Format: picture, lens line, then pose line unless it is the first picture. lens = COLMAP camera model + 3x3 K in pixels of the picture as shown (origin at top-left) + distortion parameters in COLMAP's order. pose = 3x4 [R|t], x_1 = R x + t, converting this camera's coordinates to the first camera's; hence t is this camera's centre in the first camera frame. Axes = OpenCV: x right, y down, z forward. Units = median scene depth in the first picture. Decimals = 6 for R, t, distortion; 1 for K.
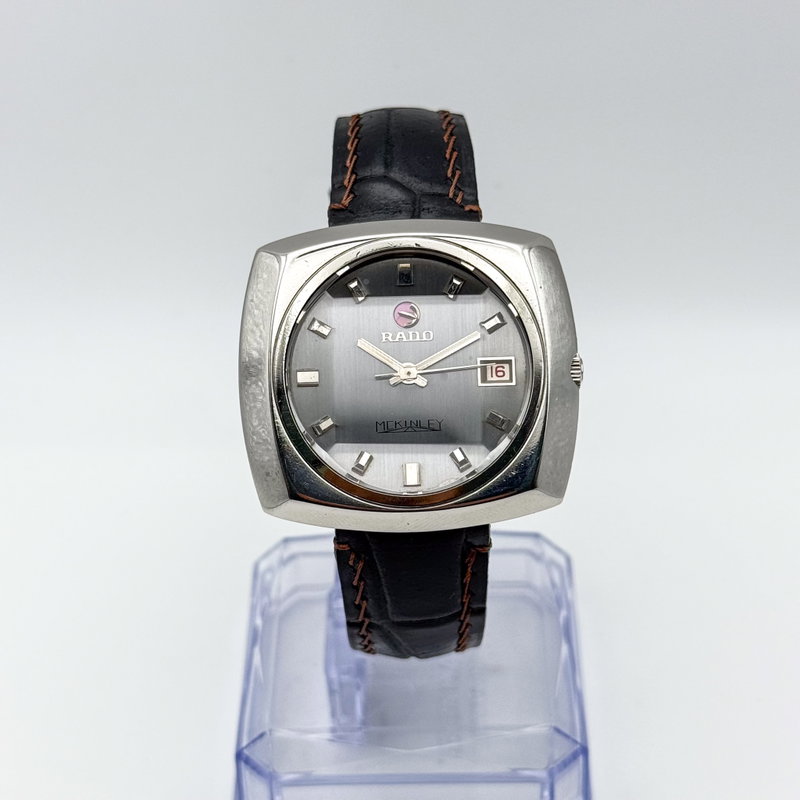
lens RADIAL K [[1964.1, 0, 397.4], [0, 1964.1, 396.8], [0, 0, 1]] dist [0.079903, 0.000000]
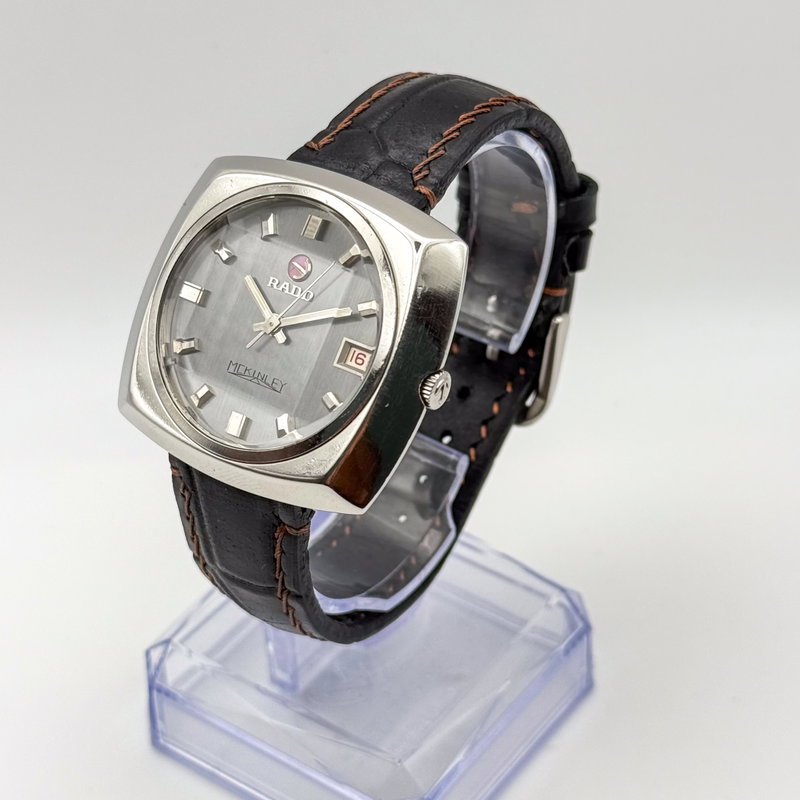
lens RADIAL K [[1964.1, 0, 396.8], [0, 1964.1, 404.7], [0, 0, 1]] dist [0.079903, 0.000000]
pose [[0.827055, 0.361854, -0.430165, 0.469566], [-0.358116, 0.929036, 0.092973, -0.084420], [0.433282, 0.077155, 0.897950, 0.168834]]
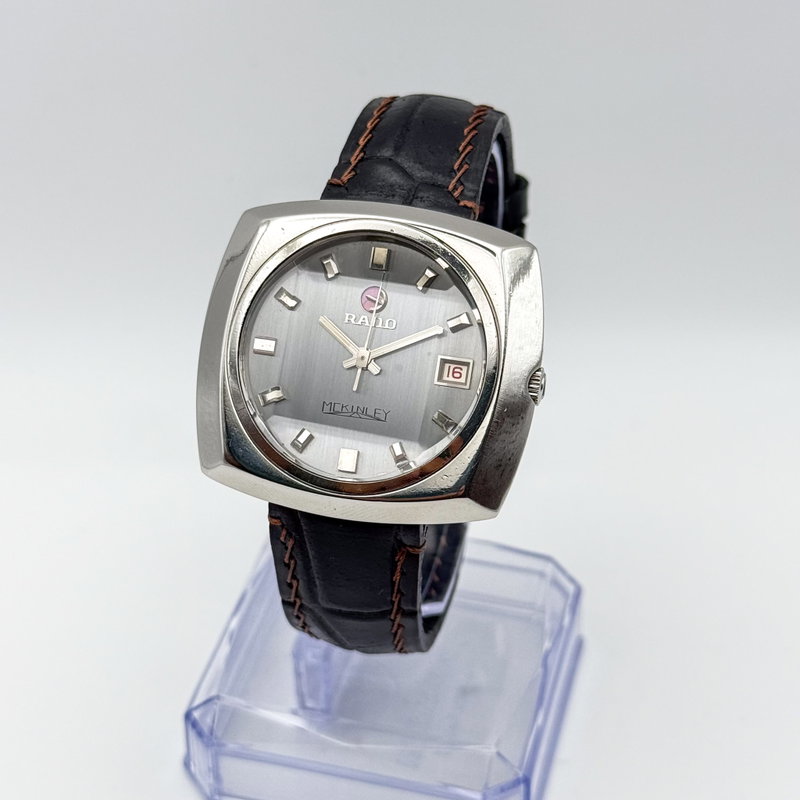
lens RADIAL K [[1964.1, 0, 407.1], [0, 1964.1, 400.1], [0, 0, 1]] dist [0.079903, 0.000000]
pose [[0.971774, 0.171109, -0.162409, 0.185949], [-0.172032, 0.985055, 0.008466, -0.003398], [0.161431, 0.019713, 0.986687, 0.035319]]
